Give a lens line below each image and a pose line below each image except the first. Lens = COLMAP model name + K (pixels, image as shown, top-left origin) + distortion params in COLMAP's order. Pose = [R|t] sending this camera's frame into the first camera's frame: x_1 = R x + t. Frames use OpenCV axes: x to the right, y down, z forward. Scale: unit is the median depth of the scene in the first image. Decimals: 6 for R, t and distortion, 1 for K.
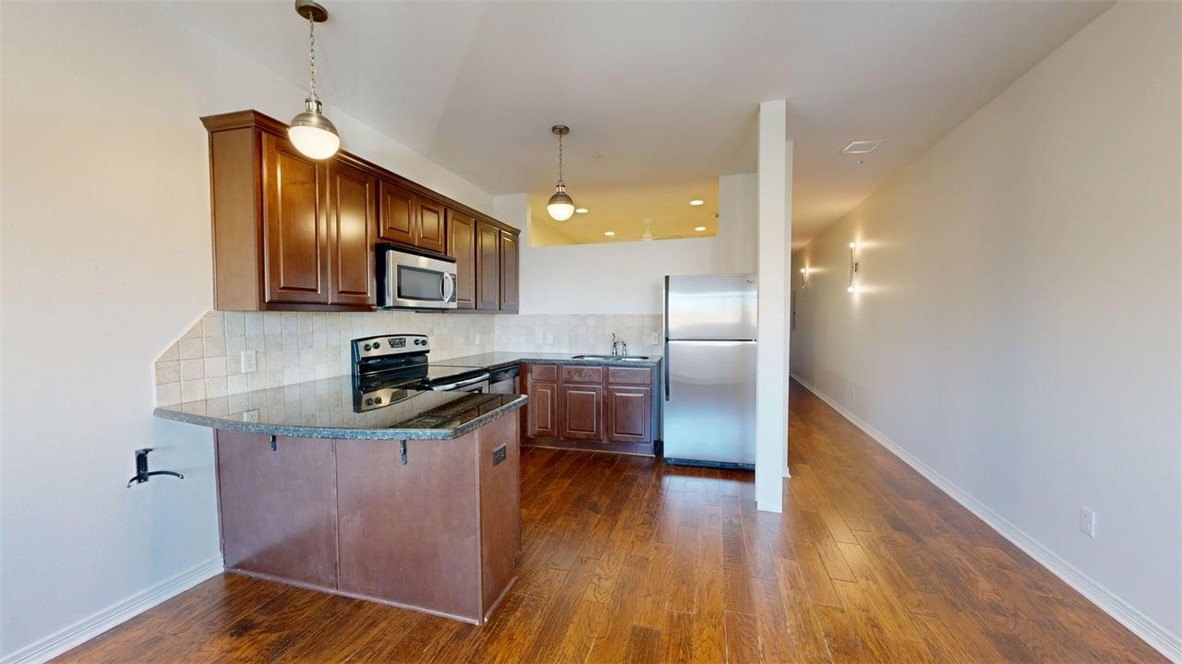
lens RADIAL K [[429.9, 0, 593.8], [0, 429.9, 336.0], [0, 0, 1]] dist [-0.001748, 0.000003]
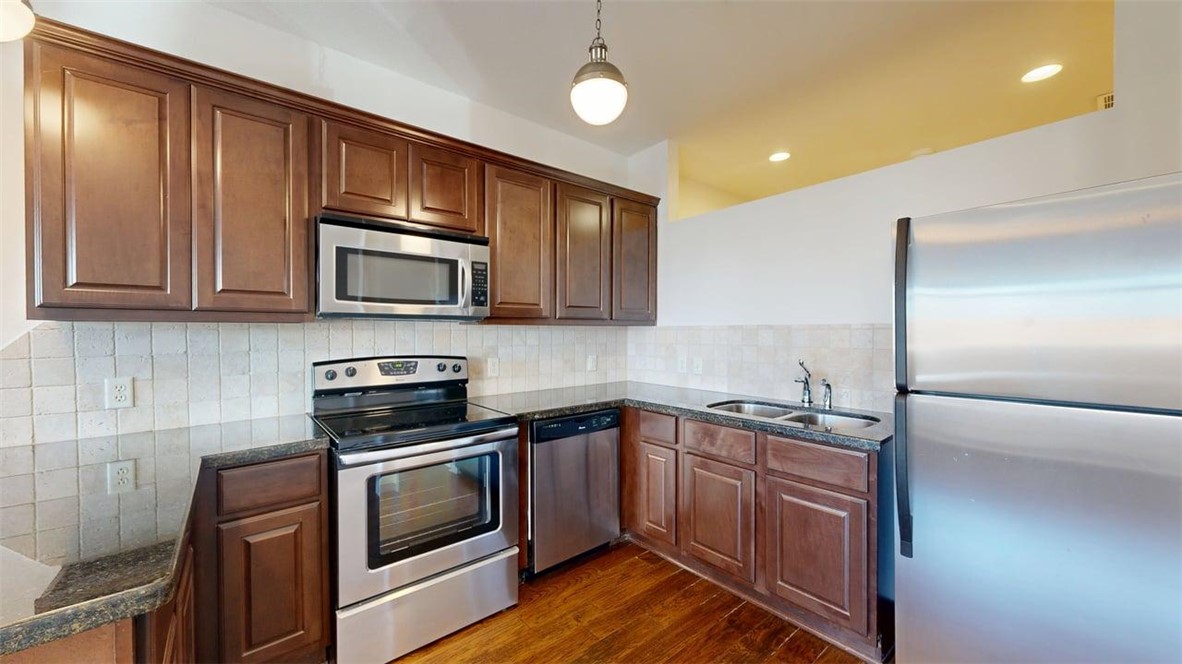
lens RADIAL K [[429.9, 0, 589.4], [0, 429.9, 334.4], [0, 0, 1]] dist [-0.001748, 0.000003]
pose [[0.821739, 0.003879, -0.569851, 0.163074], [-0.024540, 0.999290, -0.028586, -0.023584], [0.569336, 0.037475, 0.821250, 0.562089]]
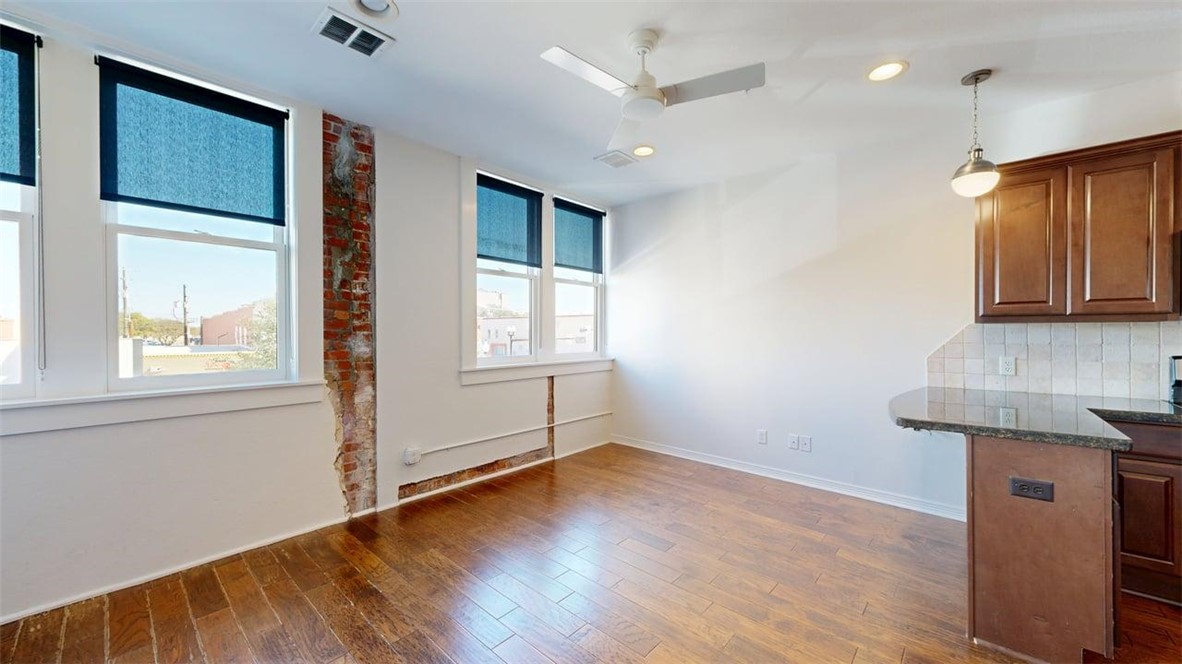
lens RADIAL K [[429.9, 0, 592.9], [0, 429.9, 332.9], [0, 0, 1]] dist [-0.001748, 0.000003]
pose [[-0.446644, 0.005446, -0.894695, 0.505172], [-0.037152, 0.999006, 0.024628, -0.011867], [0.893940, 0.044240, -0.445998, 0.329136]]
